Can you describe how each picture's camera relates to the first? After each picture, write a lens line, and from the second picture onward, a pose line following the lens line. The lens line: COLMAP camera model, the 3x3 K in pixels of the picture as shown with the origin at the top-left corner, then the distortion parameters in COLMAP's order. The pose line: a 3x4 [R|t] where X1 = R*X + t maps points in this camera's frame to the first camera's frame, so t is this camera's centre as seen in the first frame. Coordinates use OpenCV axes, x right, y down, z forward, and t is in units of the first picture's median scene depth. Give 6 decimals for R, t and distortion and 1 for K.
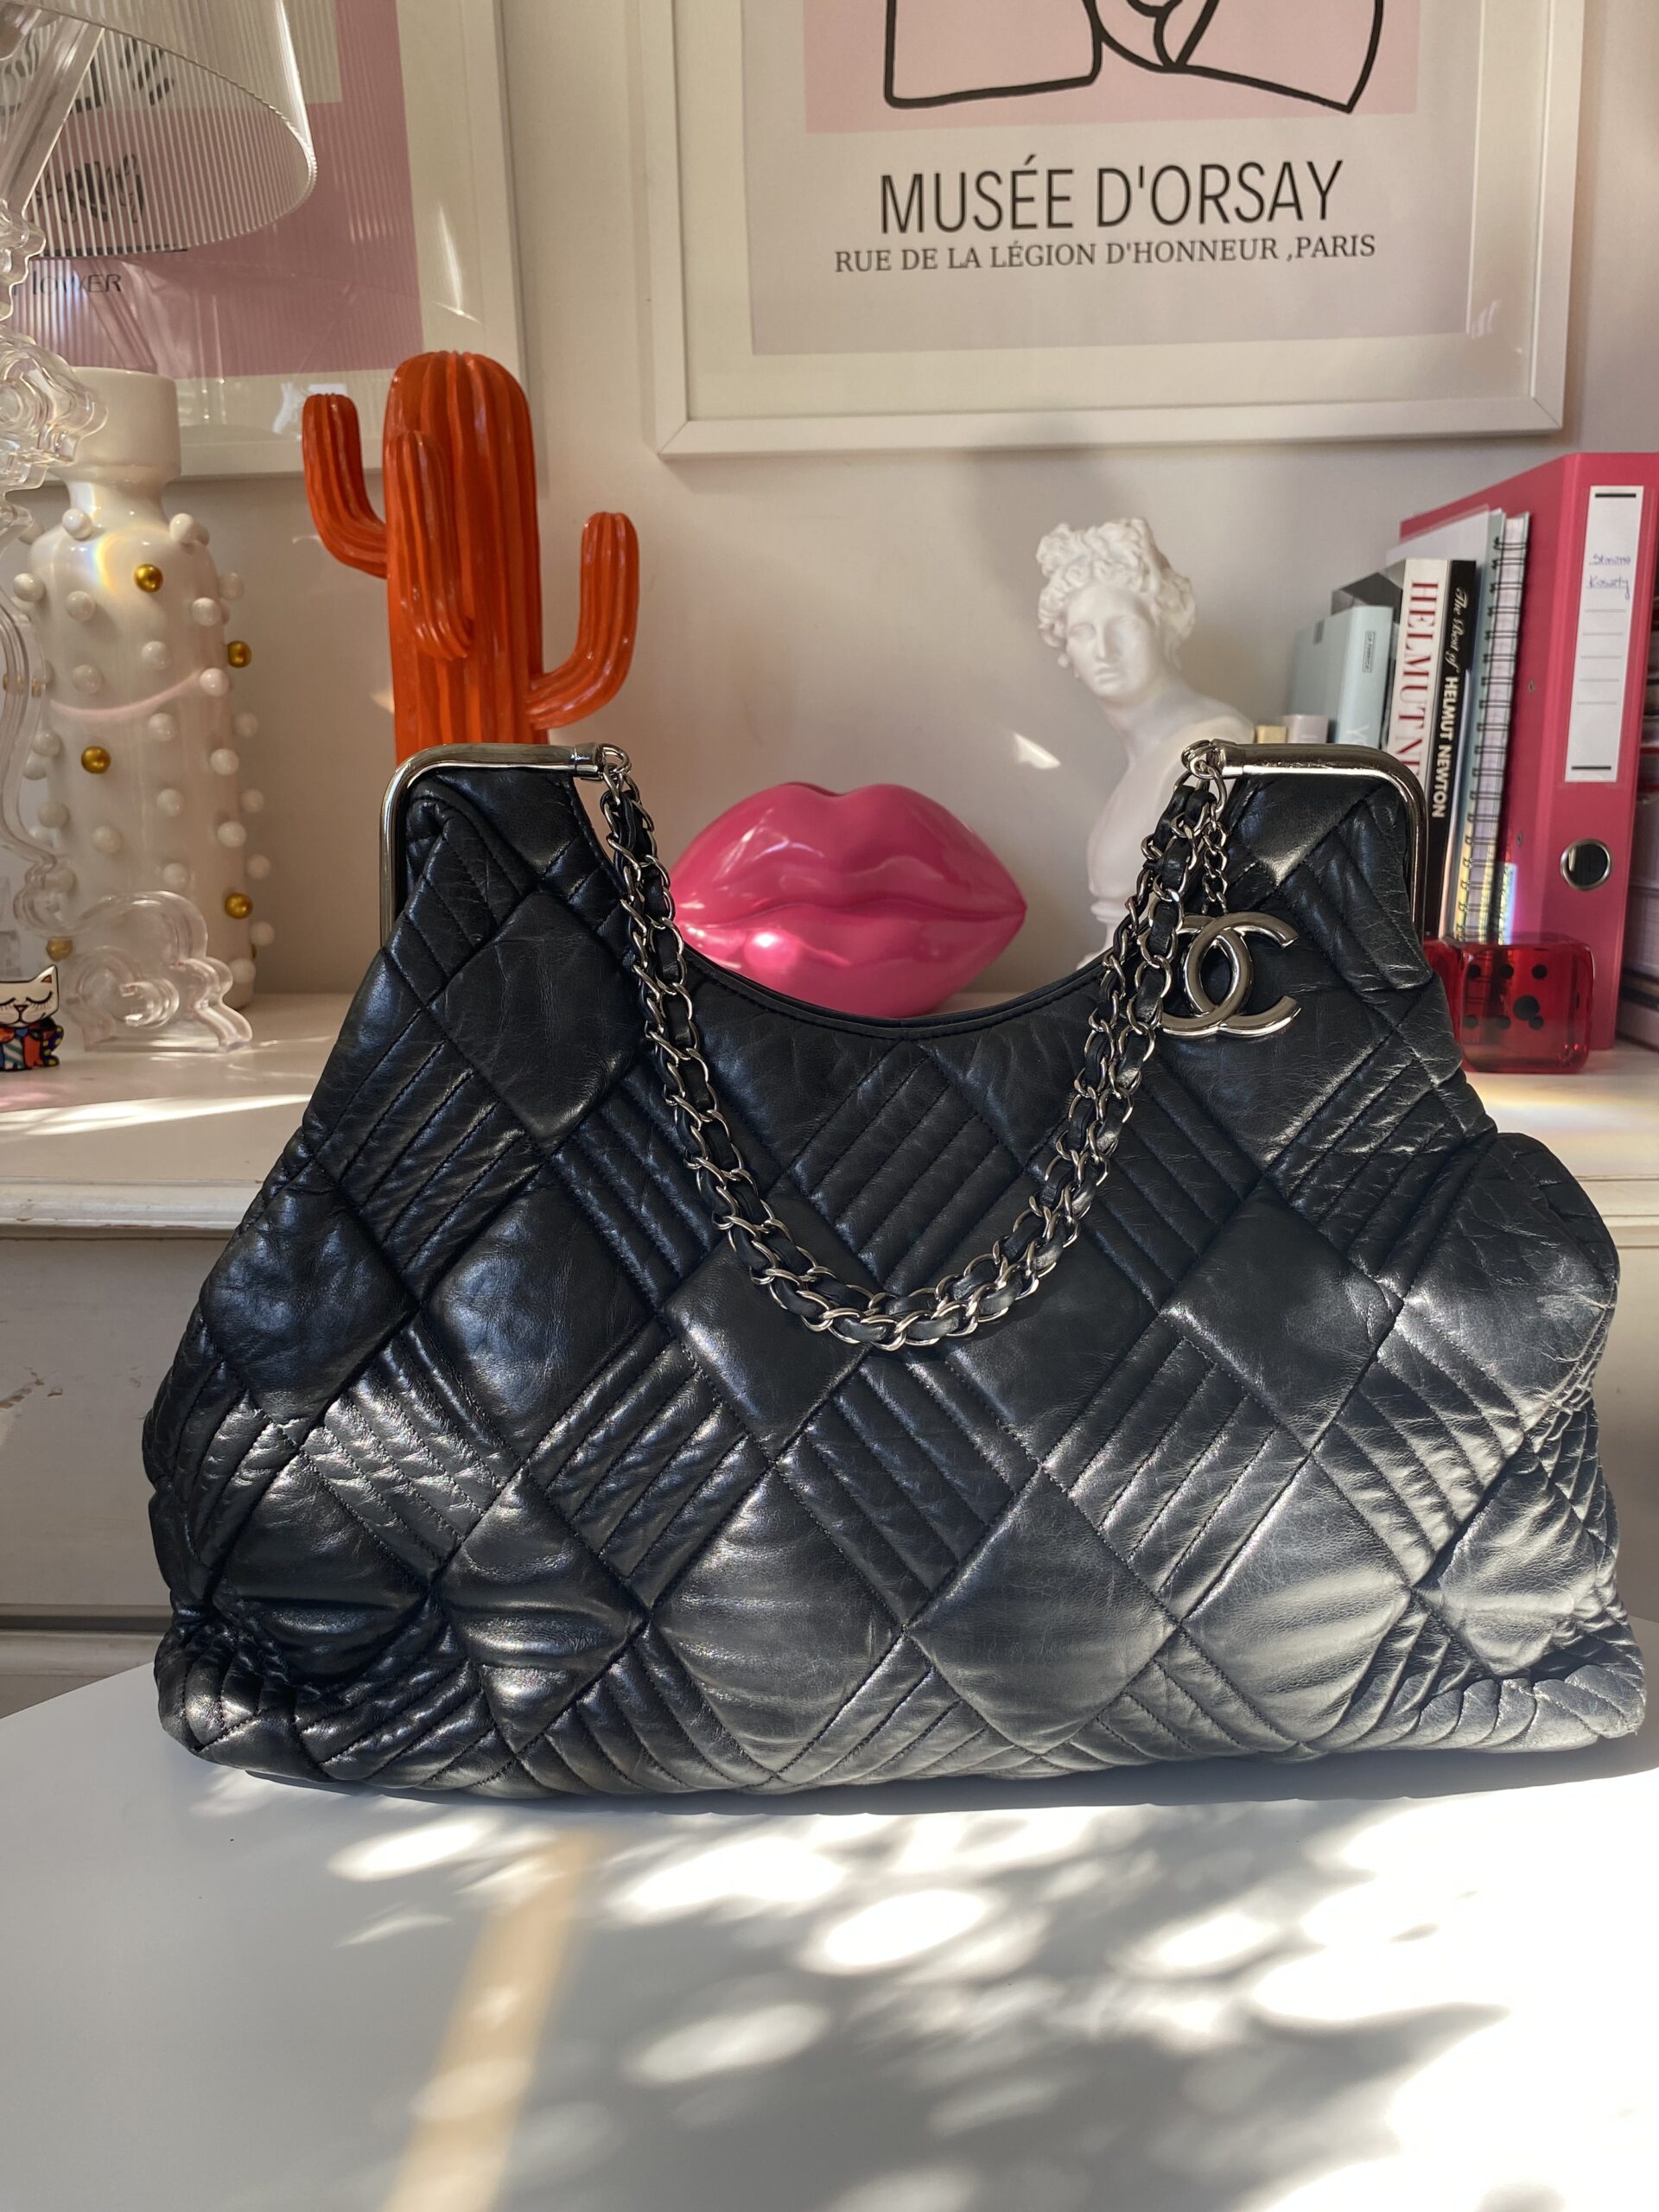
lens RADIAL K [[1708.5, 0, 861.5], [0, 1708.5, 1112.8], [0, 0, 1]] dist [0.090772, -0.241291]
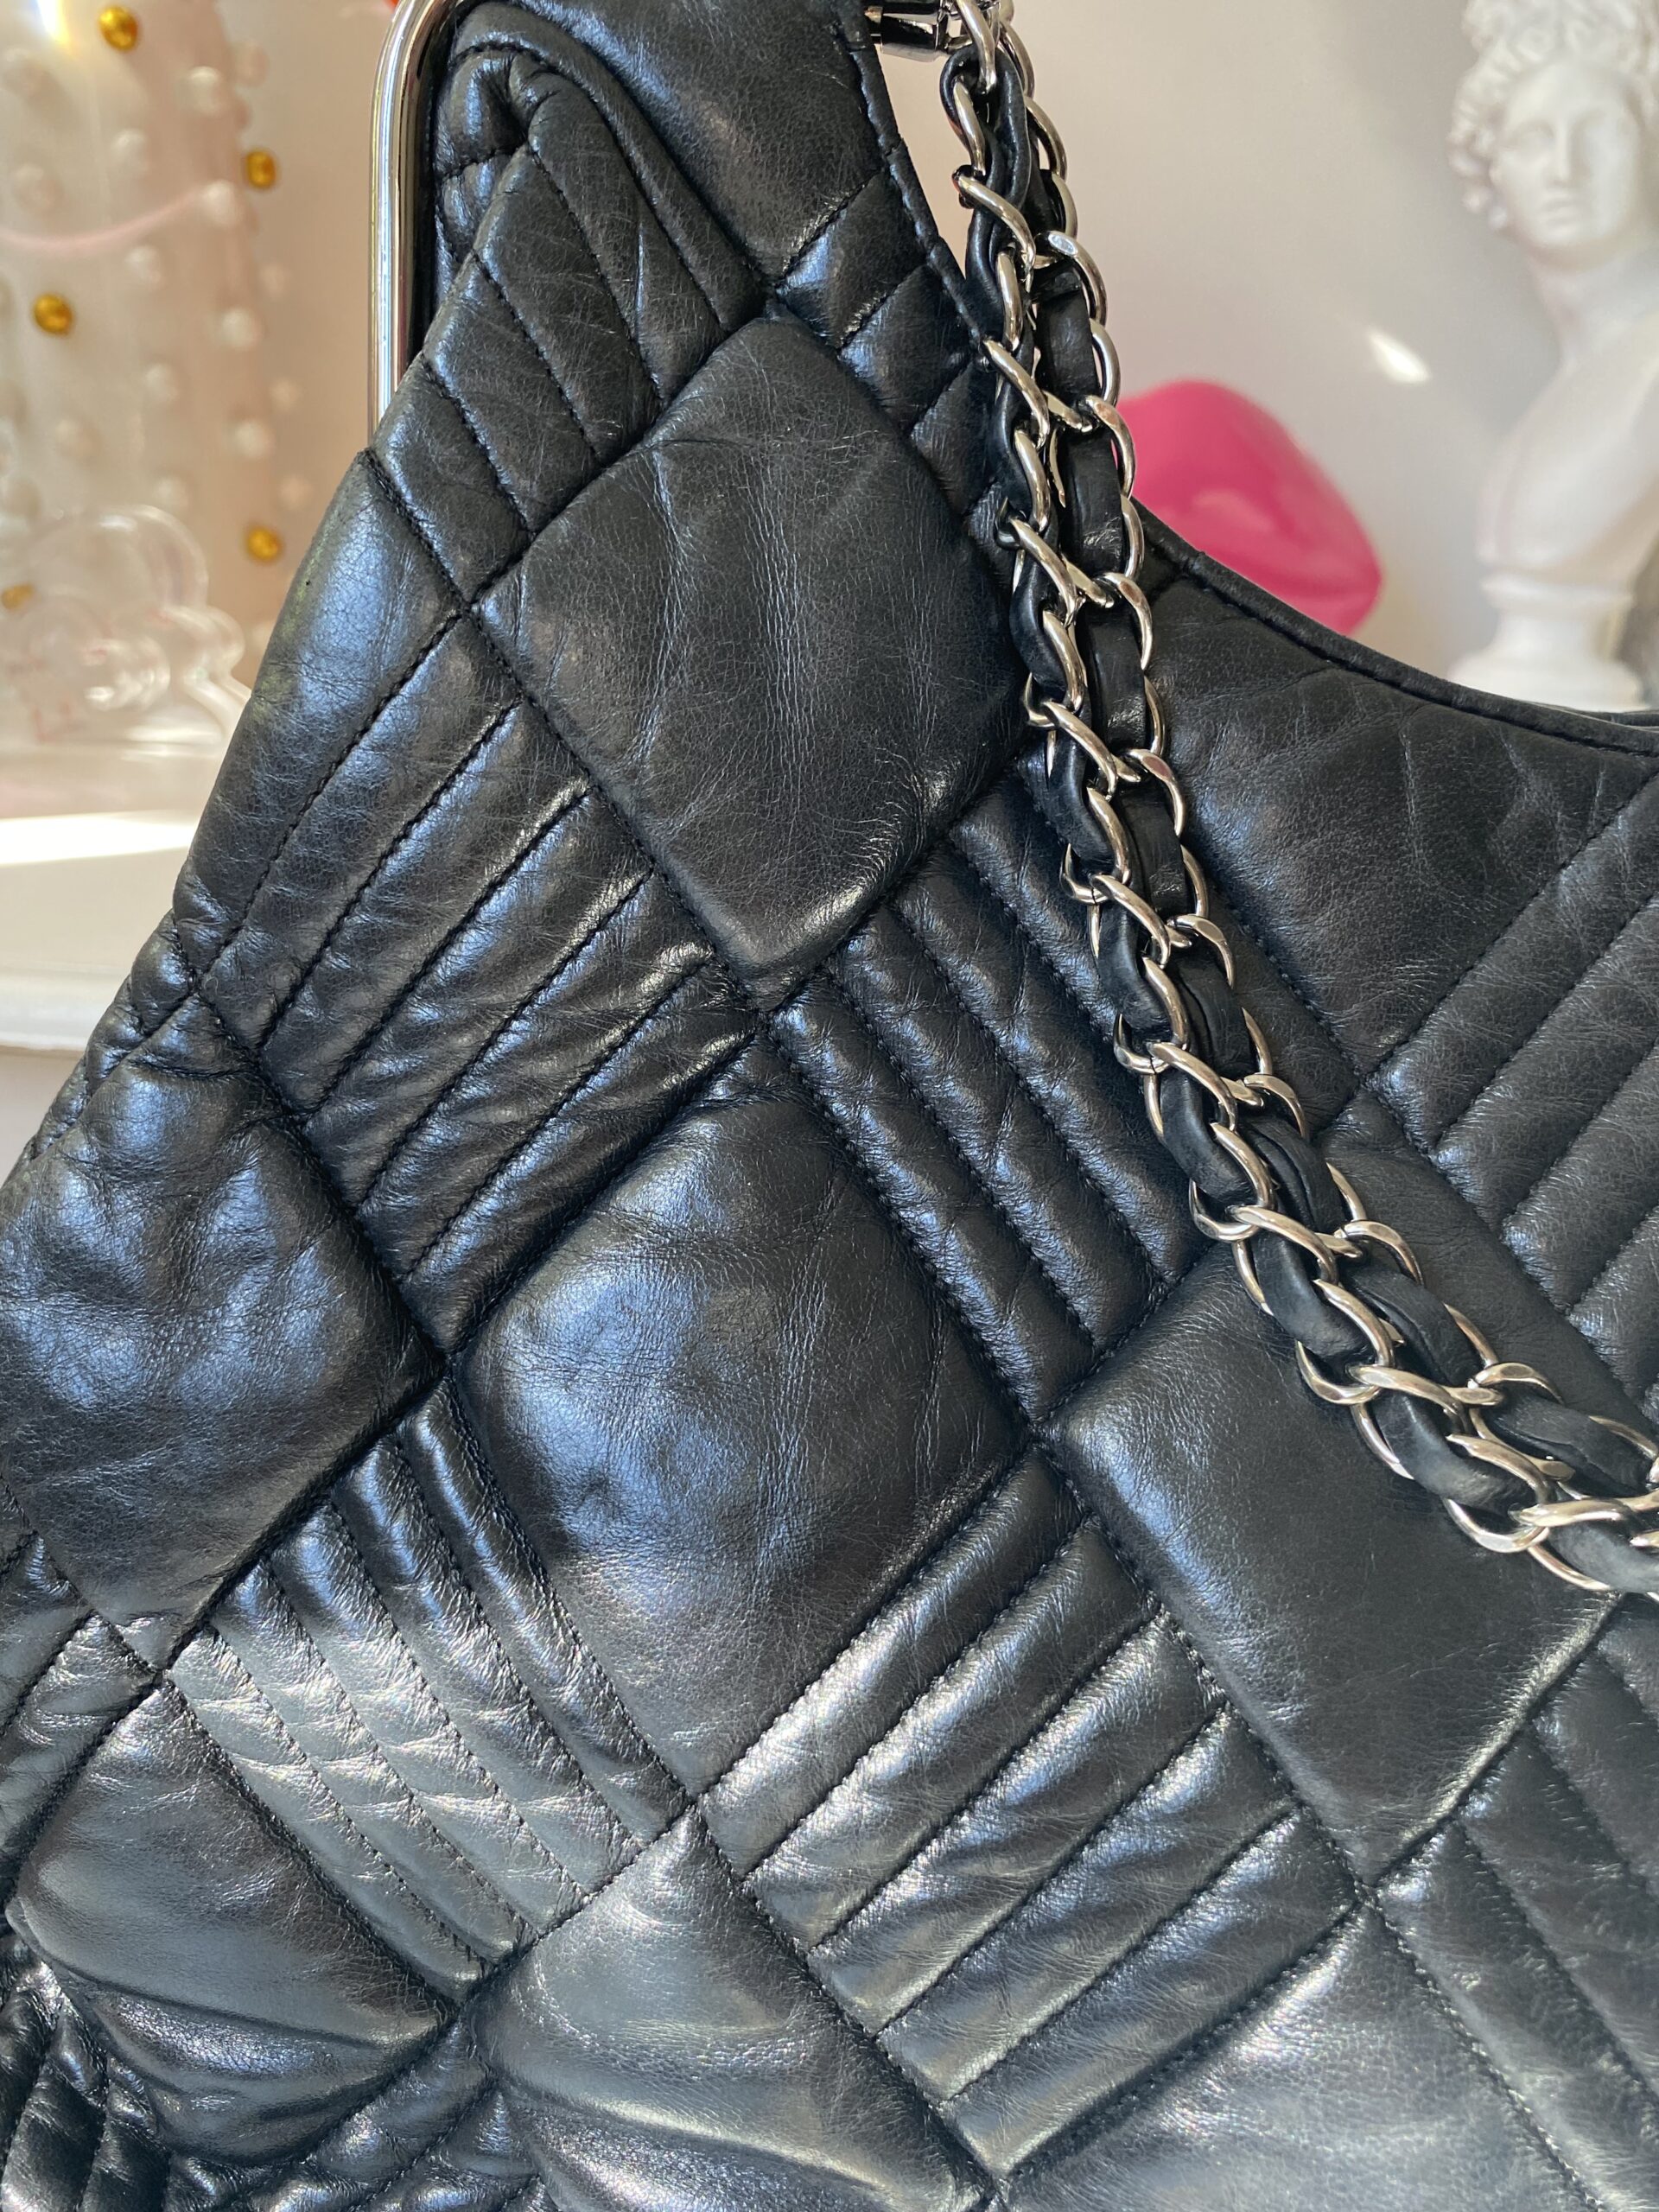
lens RADIAL K [[1798.4, 0, 829.5], [0, 1798.4, 1106.0], [0, 0, 1]] dist [0.002039, -0.008102]
pose [[0.995719, 0.056020, -0.073519, -0.136218], [-0.045248, 0.989007, 0.140778, -0.012544], [0.080597, -0.136849, 0.987308, 0.585048]]
